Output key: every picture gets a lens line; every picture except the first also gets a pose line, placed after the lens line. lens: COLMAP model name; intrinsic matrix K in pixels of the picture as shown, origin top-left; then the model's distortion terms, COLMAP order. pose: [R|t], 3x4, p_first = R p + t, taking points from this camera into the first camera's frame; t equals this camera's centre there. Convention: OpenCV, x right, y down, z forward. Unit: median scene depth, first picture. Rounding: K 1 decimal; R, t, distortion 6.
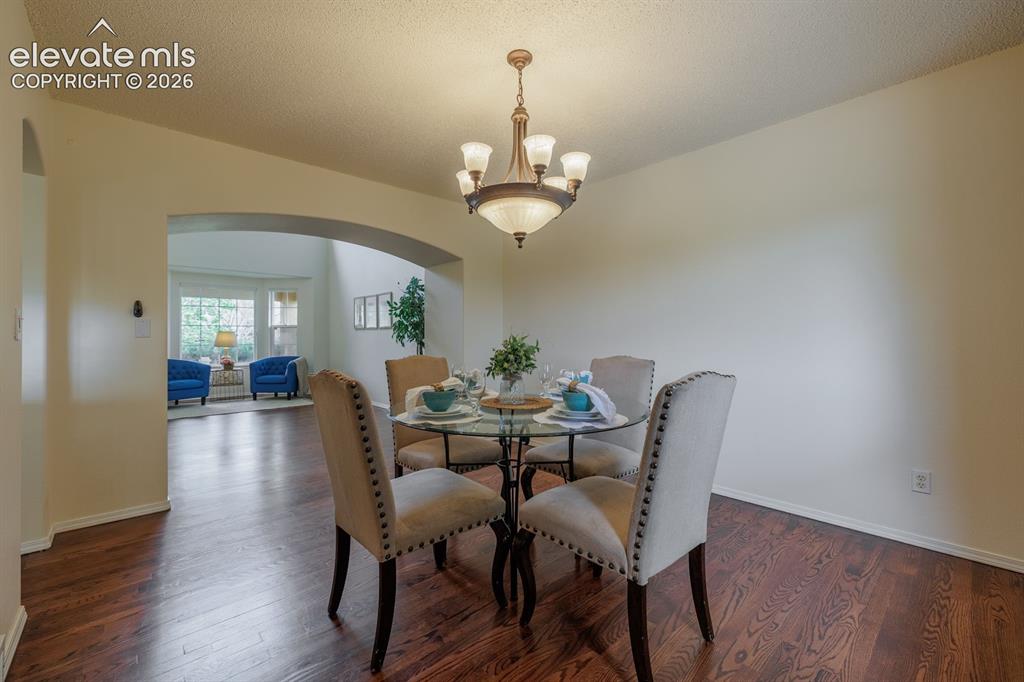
lens RADIAL K [[422.7, 0, 516.3], [0, 422.7, 337.8], [0, 0, 1]] dist [-0.000968, -0.001962]
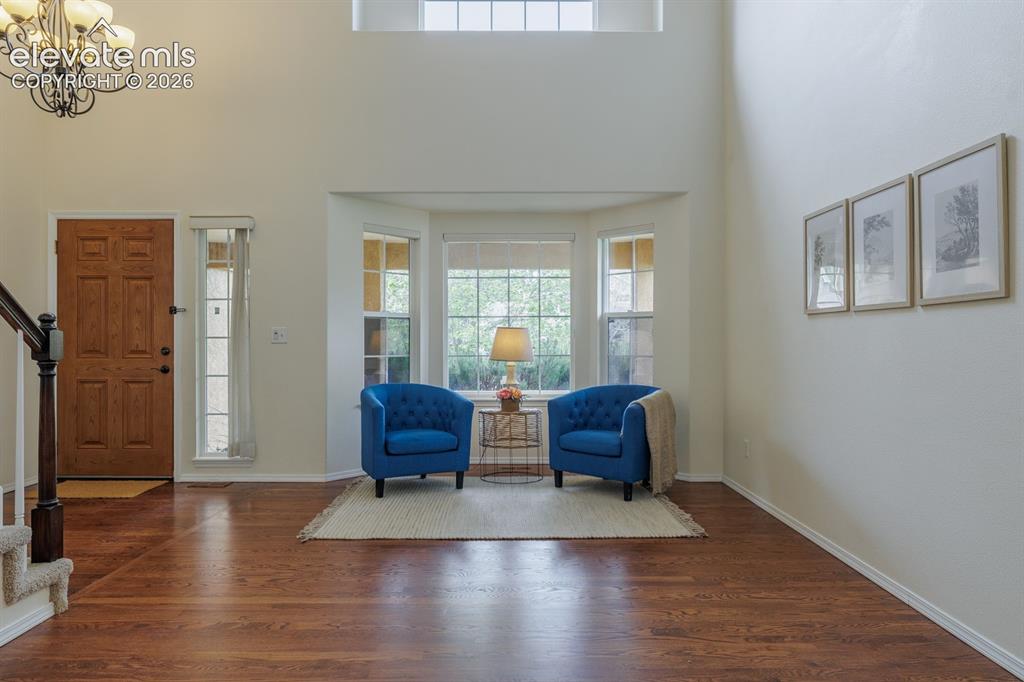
lens RADIAL K [[606.5, 0, 512.7], [0, 606.5, 340.1], [0, 0, 1]] dist [-0.034768, -0.001055]
pose [[0.739291, -0.000193, -0.673386, -0.230340], [-0.001862, 0.999996, -0.002331, 0.000699], [0.673383, 0.002977, 0.739288, 0.490984]]
